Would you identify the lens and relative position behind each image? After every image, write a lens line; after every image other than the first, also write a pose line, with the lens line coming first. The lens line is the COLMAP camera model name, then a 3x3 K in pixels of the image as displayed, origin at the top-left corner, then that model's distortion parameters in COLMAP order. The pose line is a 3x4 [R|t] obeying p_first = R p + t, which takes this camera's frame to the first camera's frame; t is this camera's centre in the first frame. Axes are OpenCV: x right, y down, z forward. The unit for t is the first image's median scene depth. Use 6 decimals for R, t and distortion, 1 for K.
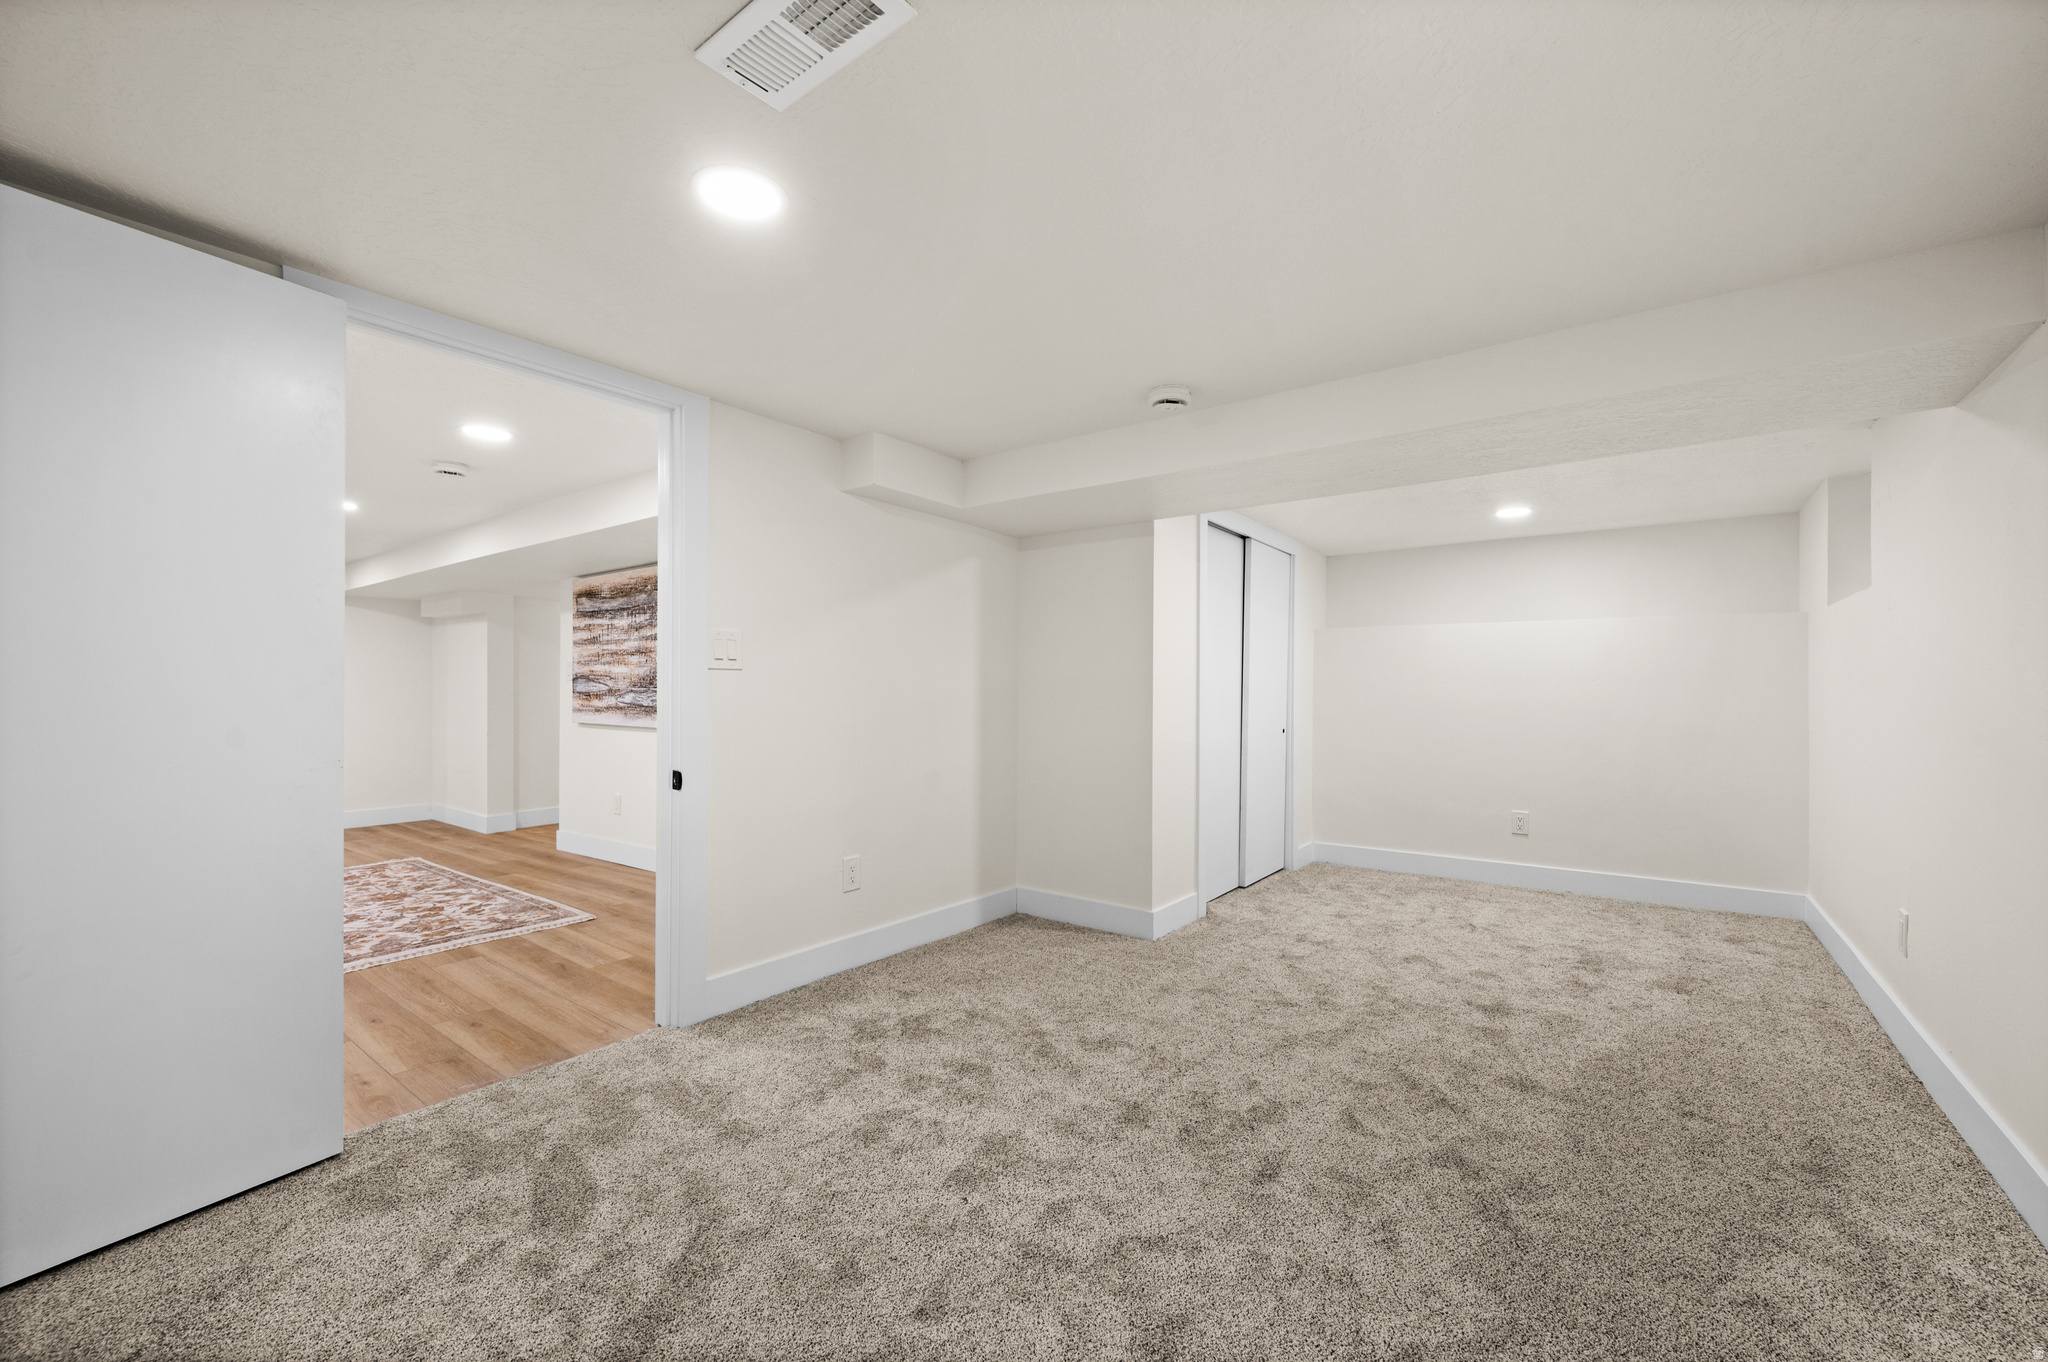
lens RADIAL K [[835.9, 0, 1024.7], [0, 835.9, 689.1], [0, 0, 1]] dist [-0.000625, -0.000051]
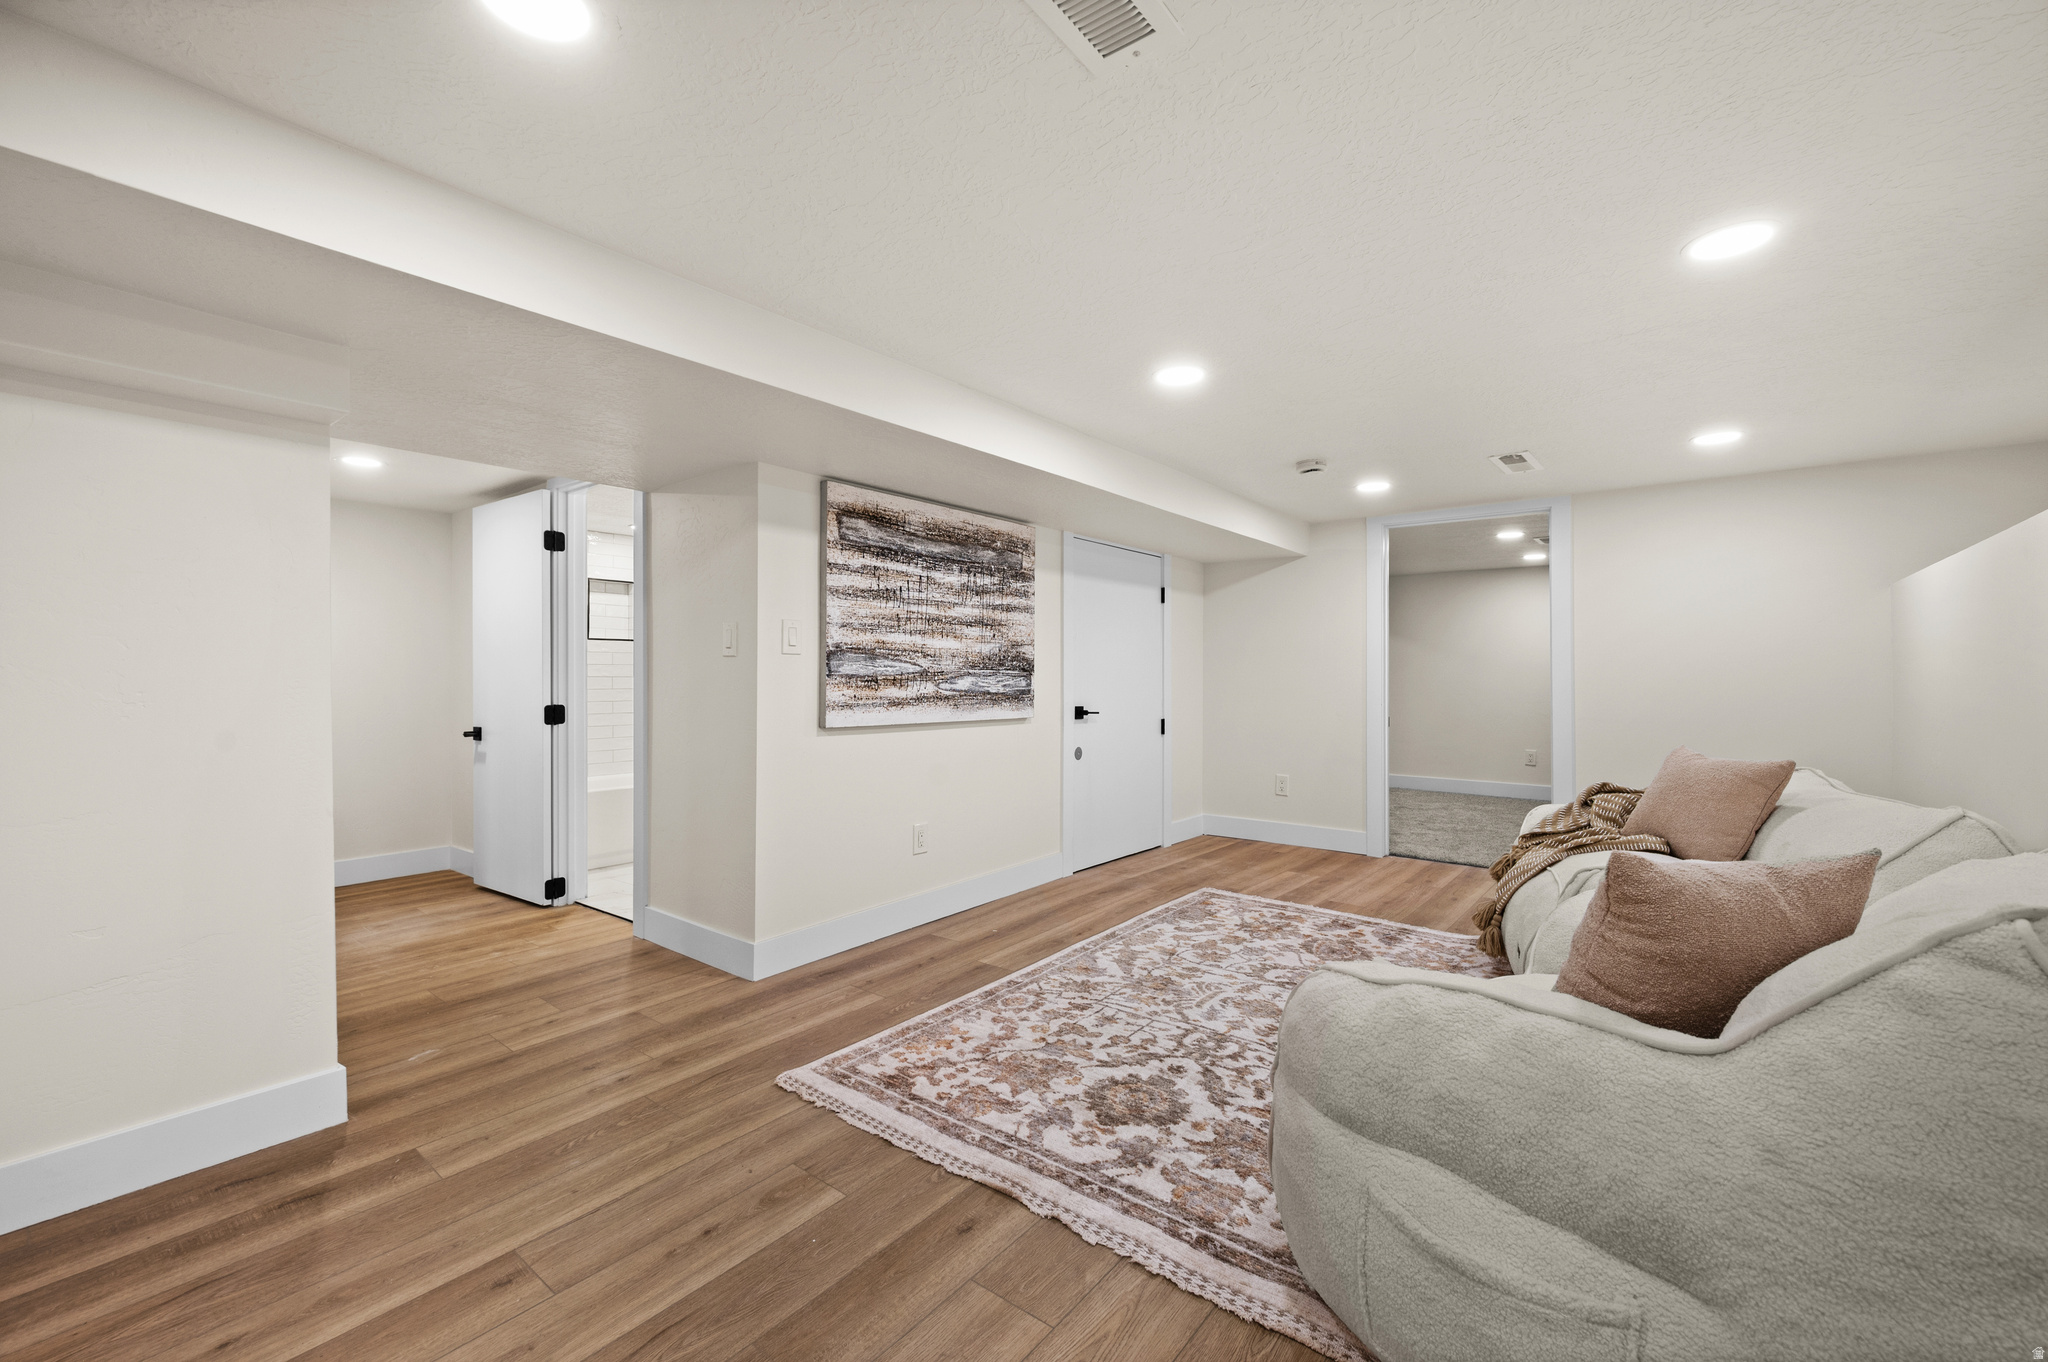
lens RADIAL K [[835.9, 0, 1026.9], [0, 835.9, 677.1], [0, 0, 1]] dist [-0.000625, -0.000051]
pose [[0.017901, -0.004236, 0.999831, -1.185001], [-0.004116, 0.999982, 0.004311, 0.001724], [-0.999831, -0.004192, 0.017884, 0.907520]]
